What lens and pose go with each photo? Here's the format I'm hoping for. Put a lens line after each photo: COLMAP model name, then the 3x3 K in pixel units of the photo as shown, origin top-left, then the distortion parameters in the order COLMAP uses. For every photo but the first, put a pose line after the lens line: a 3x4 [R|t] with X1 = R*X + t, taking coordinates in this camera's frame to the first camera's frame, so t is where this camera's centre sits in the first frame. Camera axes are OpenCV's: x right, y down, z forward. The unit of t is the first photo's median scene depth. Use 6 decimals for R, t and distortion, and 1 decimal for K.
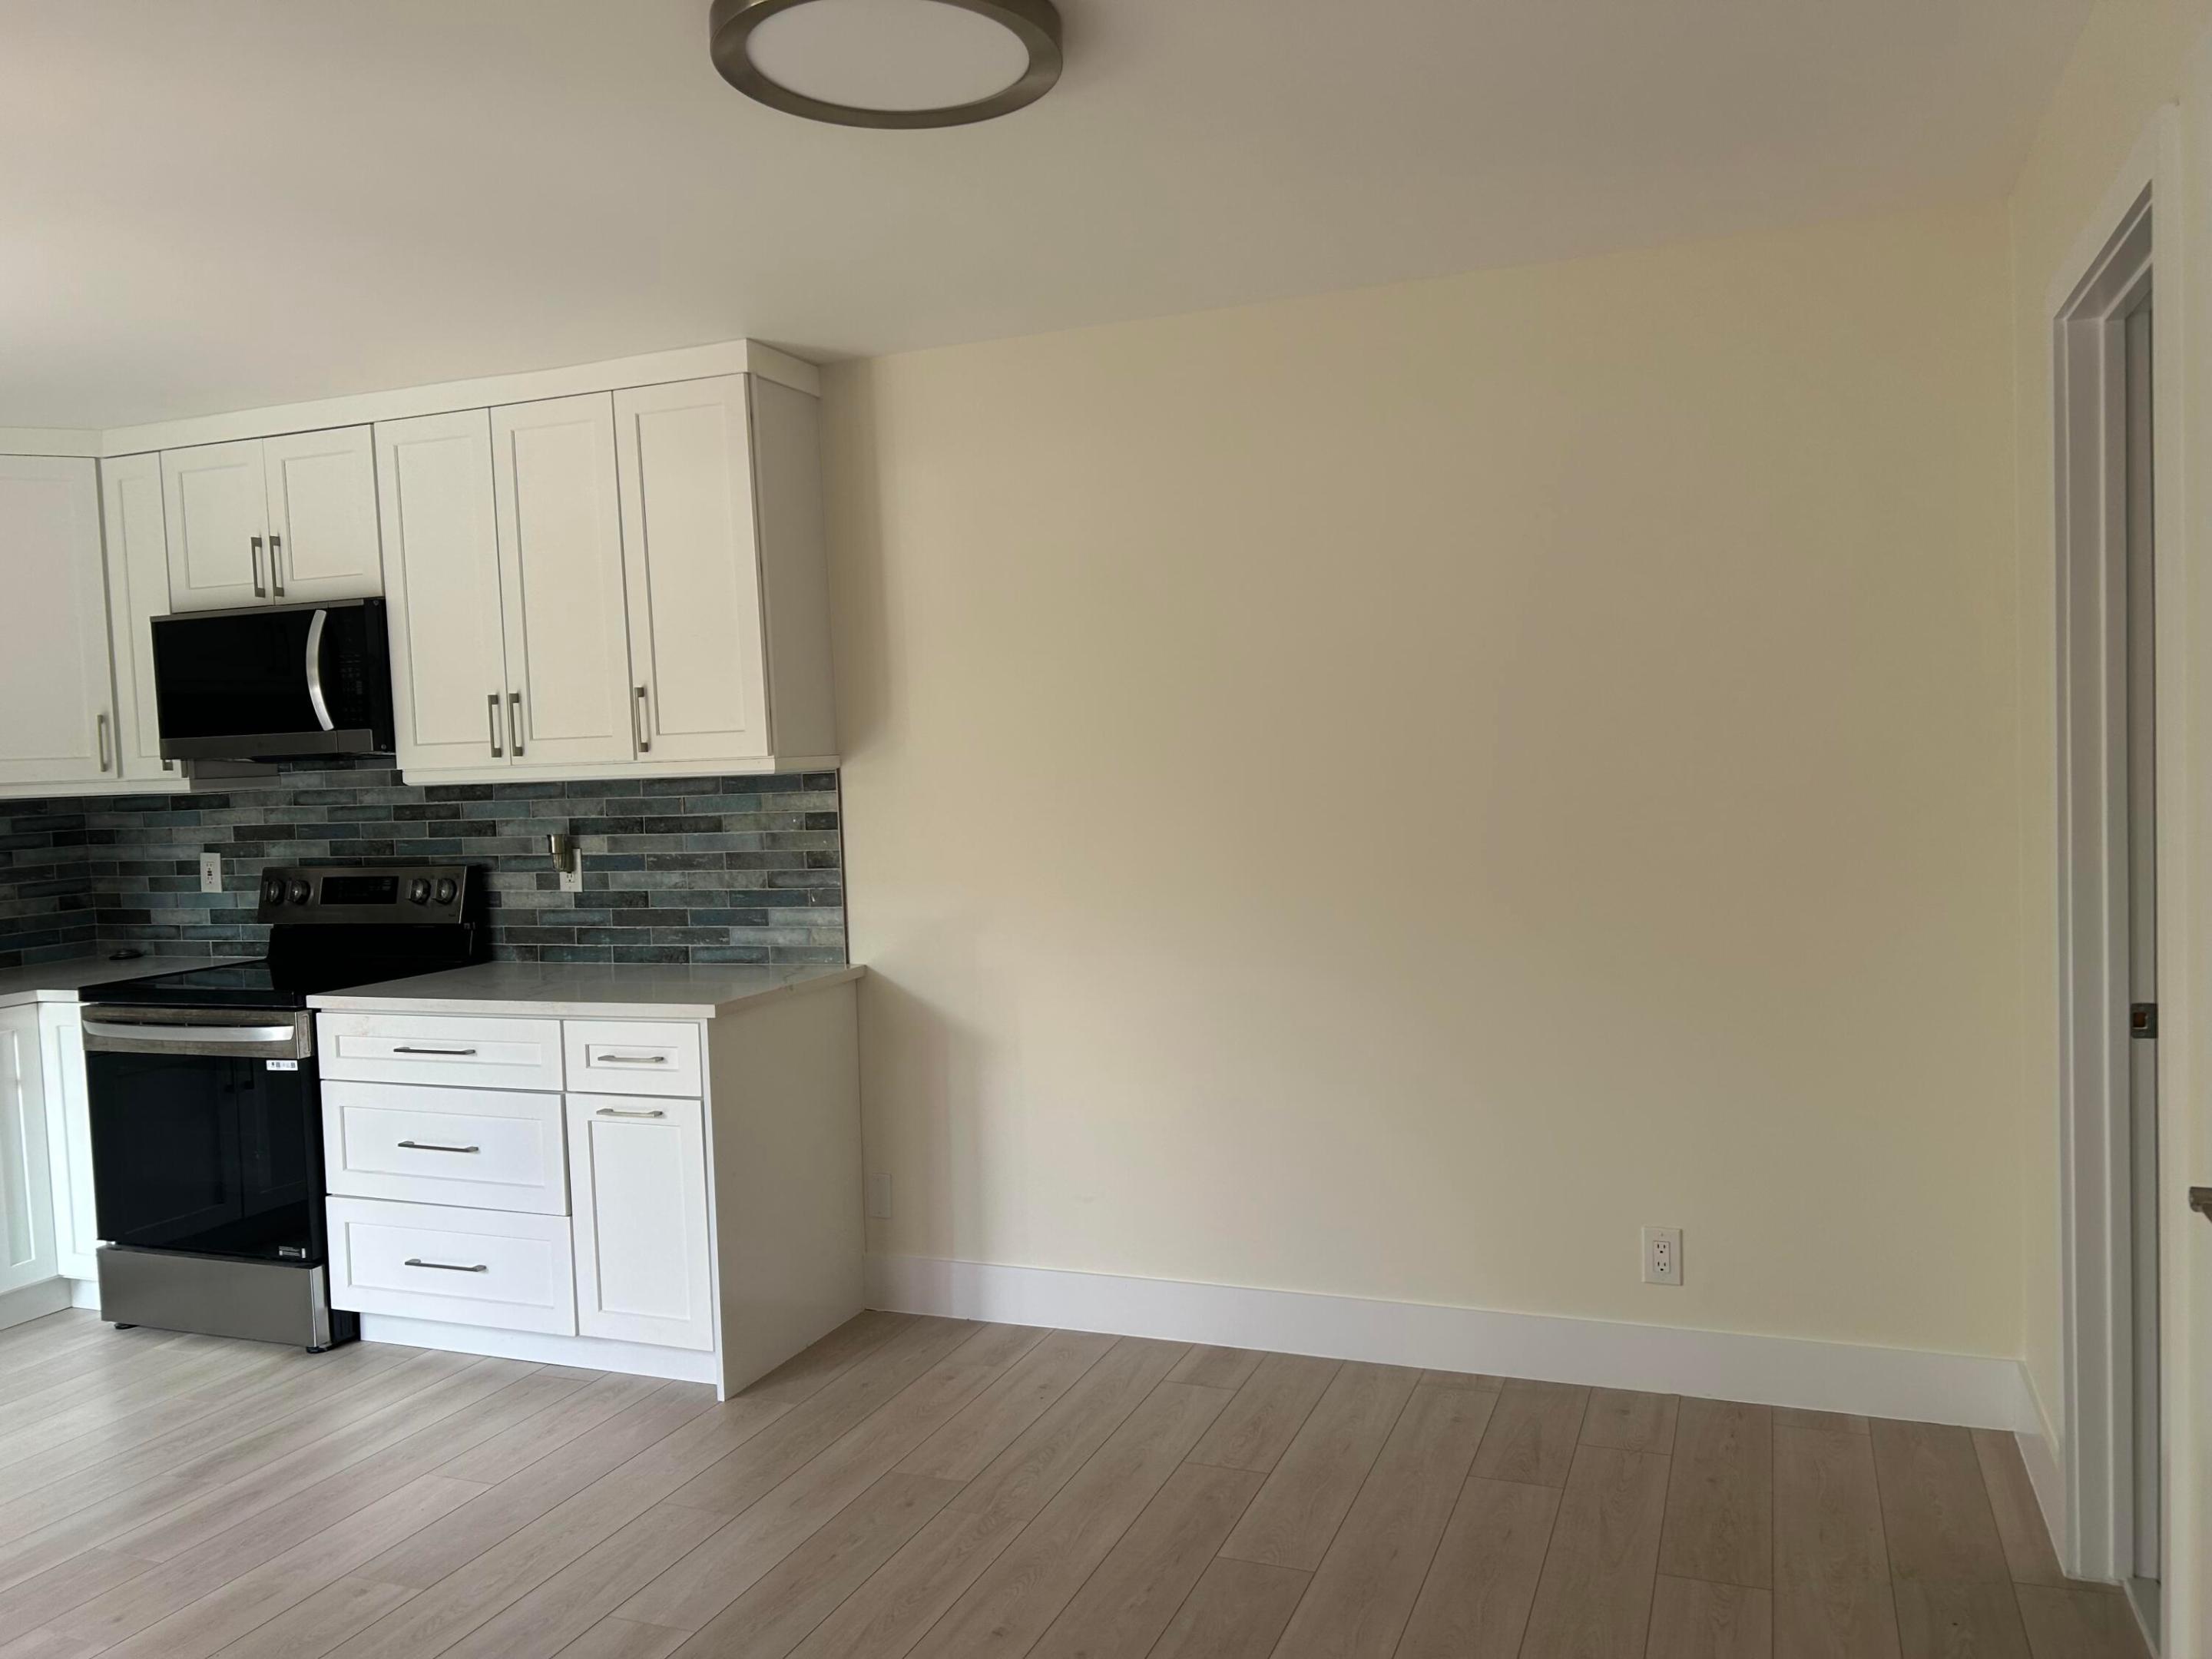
lens RADIAL K [[1636.9, 0, 1075.6], [0, 1636.9, 826.5], [0, 0, 1]] dist [0.075981, -0.112854]
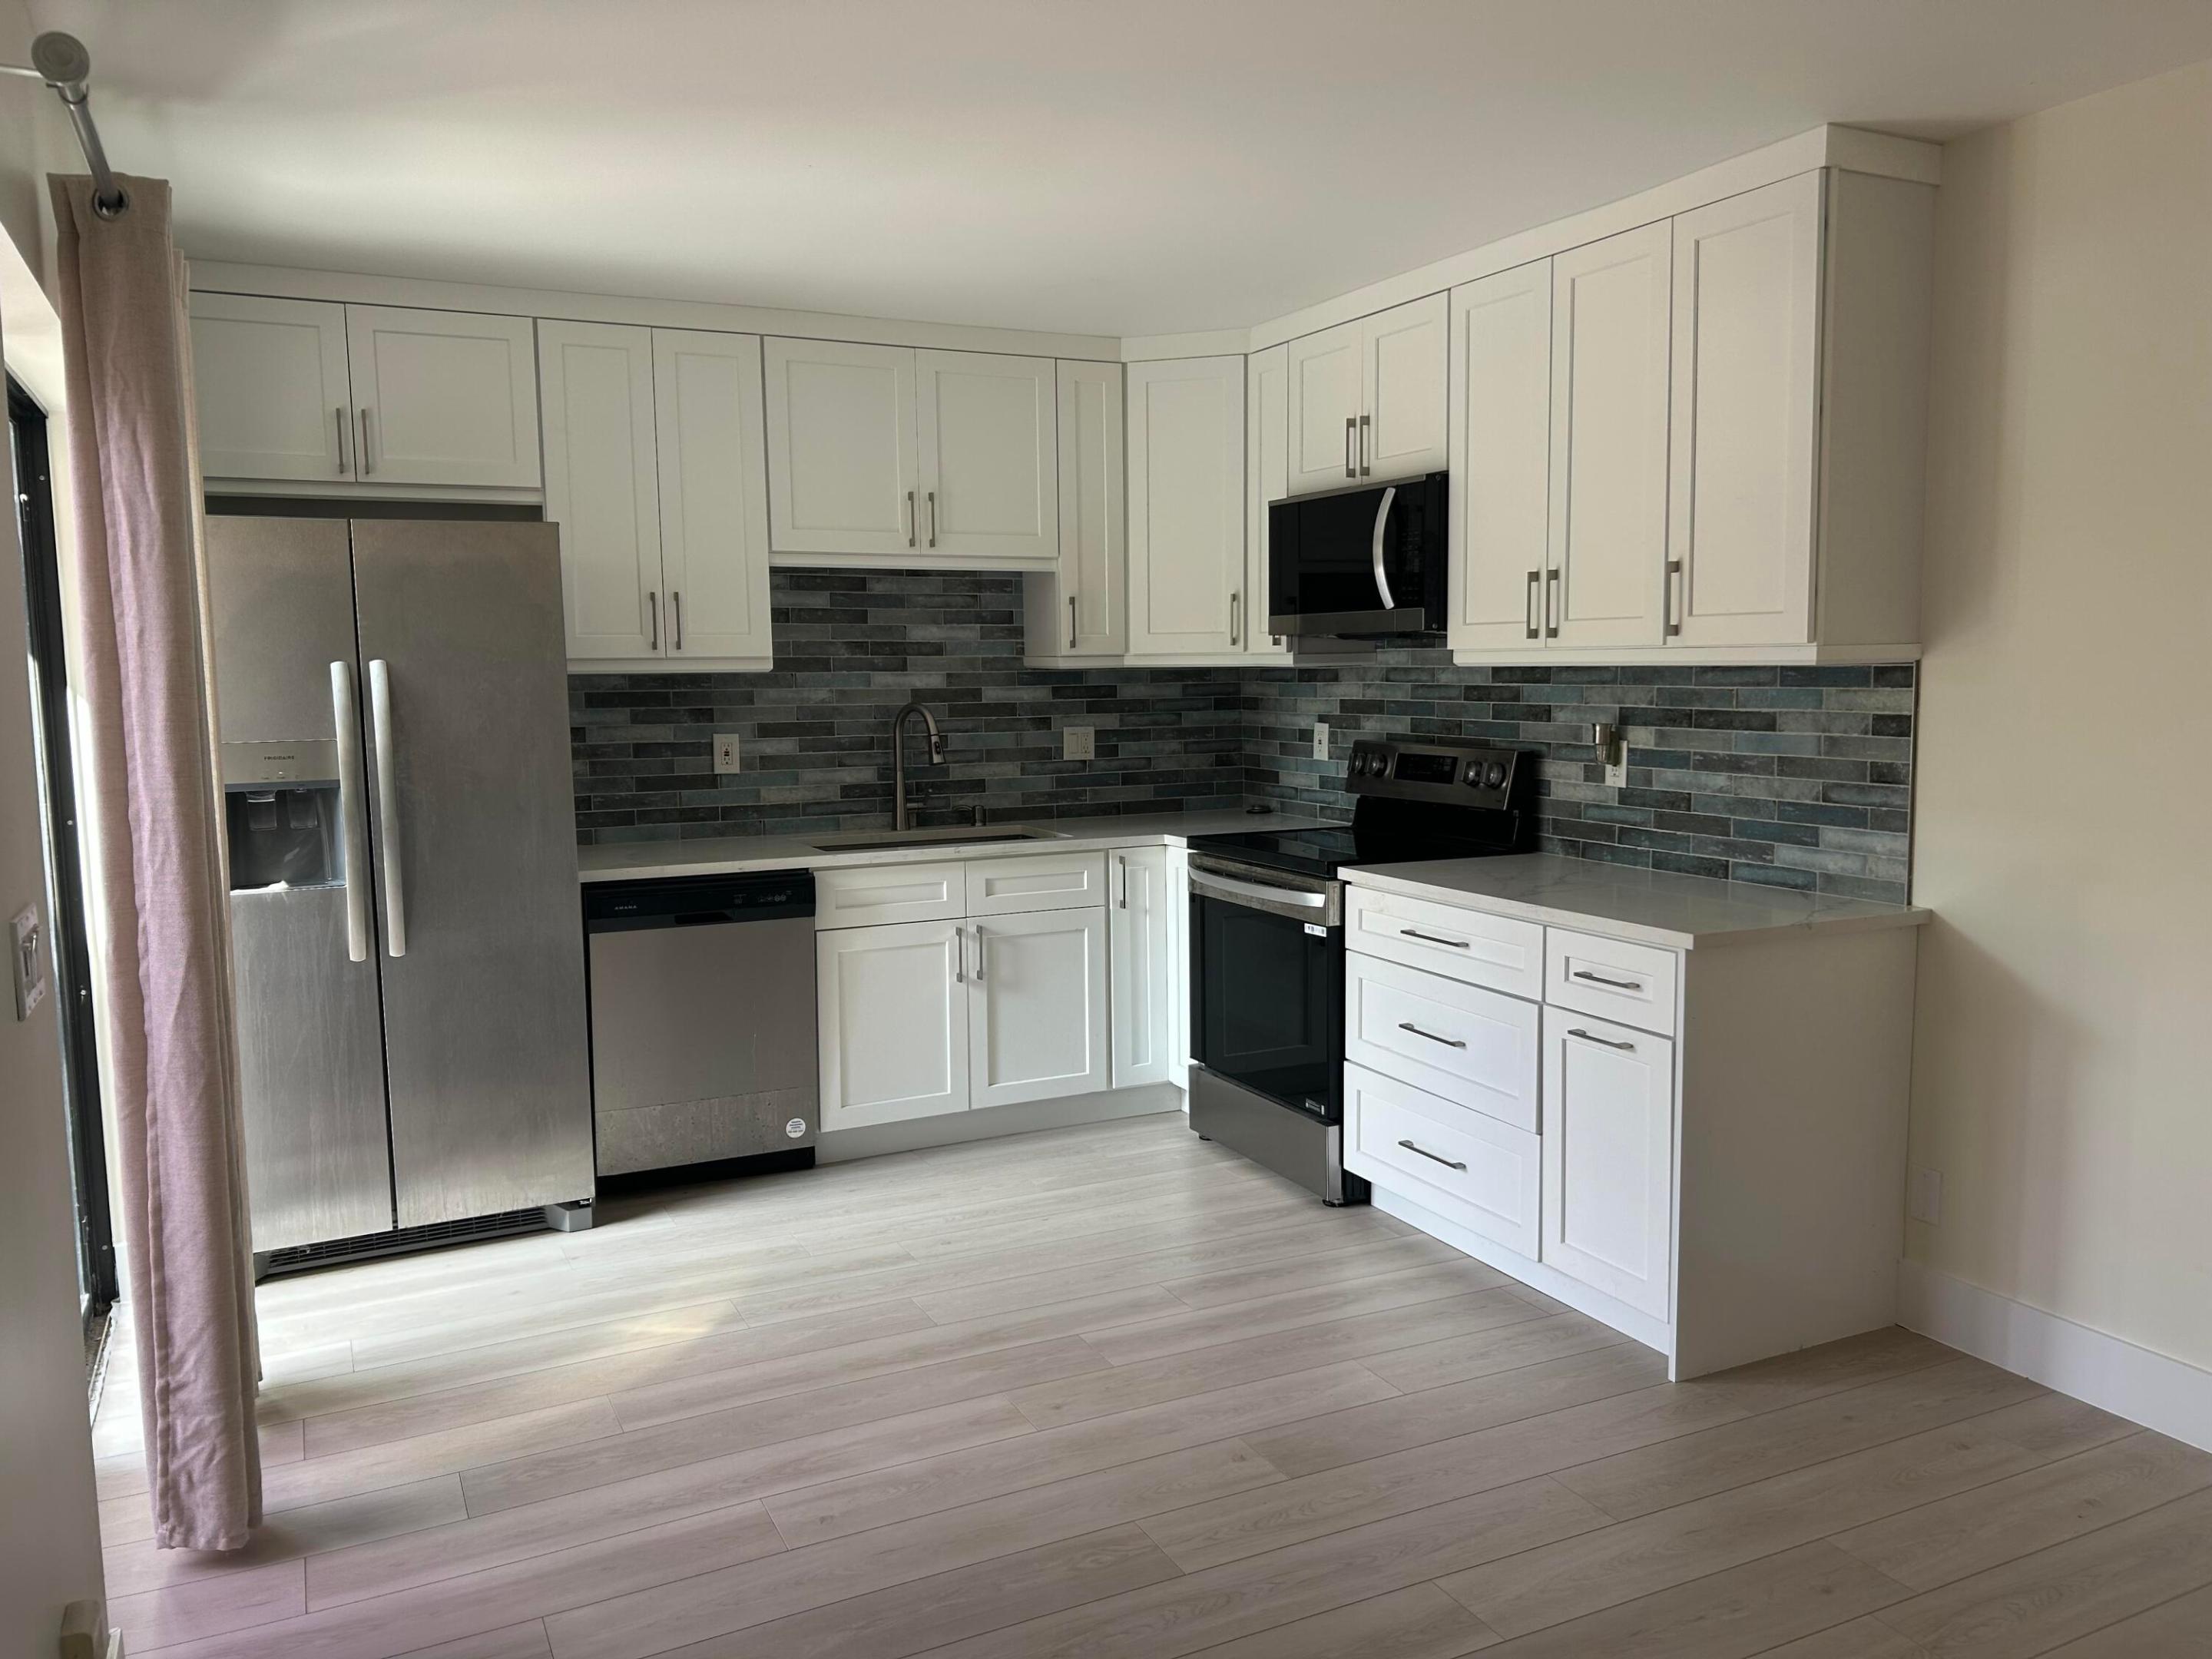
lens RADIAL K [[1636.9, 0, 1075.6], [0, 1636.9, 826.5], [0, 0, 1]] dist [0.075981, -0.112854]
pose [[0.749187, 0.096096, -0.655350, 0.077192], [-0.047597, 0.994673, 0.091439, -0.008543], [0.660646, -0.037312, 0.749770, 0.115311]]
